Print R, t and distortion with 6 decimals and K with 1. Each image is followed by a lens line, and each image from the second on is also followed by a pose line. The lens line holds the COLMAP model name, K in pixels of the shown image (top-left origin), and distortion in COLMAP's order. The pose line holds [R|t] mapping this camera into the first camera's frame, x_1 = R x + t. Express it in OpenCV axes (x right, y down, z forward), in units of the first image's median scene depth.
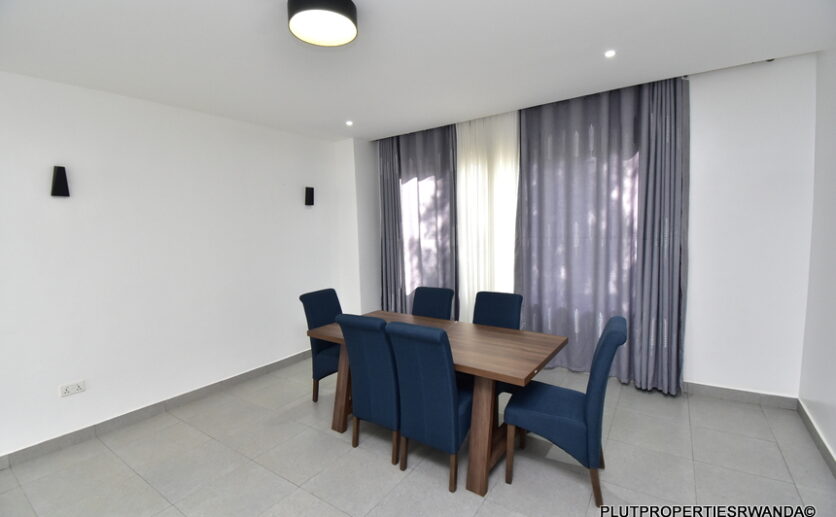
lens RADIAL K [[367.2, 0, 414.2], [0, 367.2, 260.3], [0, 0, 1]] dist [0.015323, -0.021117]
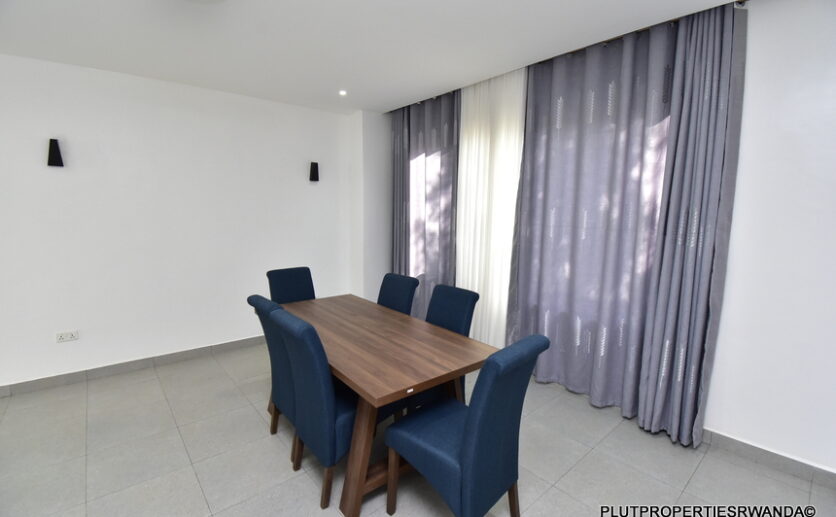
lens RADIAL K [[367.2, 0, 414.2], [0, 367.2, 260.3], [0, 0, 1]] dist [0.015323, -0.021117]
pose [[0.965366, 0.074091, -0.250158, 0.287528], [-0.061474, 0.996428, 0.057891, -0.014312], [0.253554, -0.040508, 0.966473, 0.135057]]
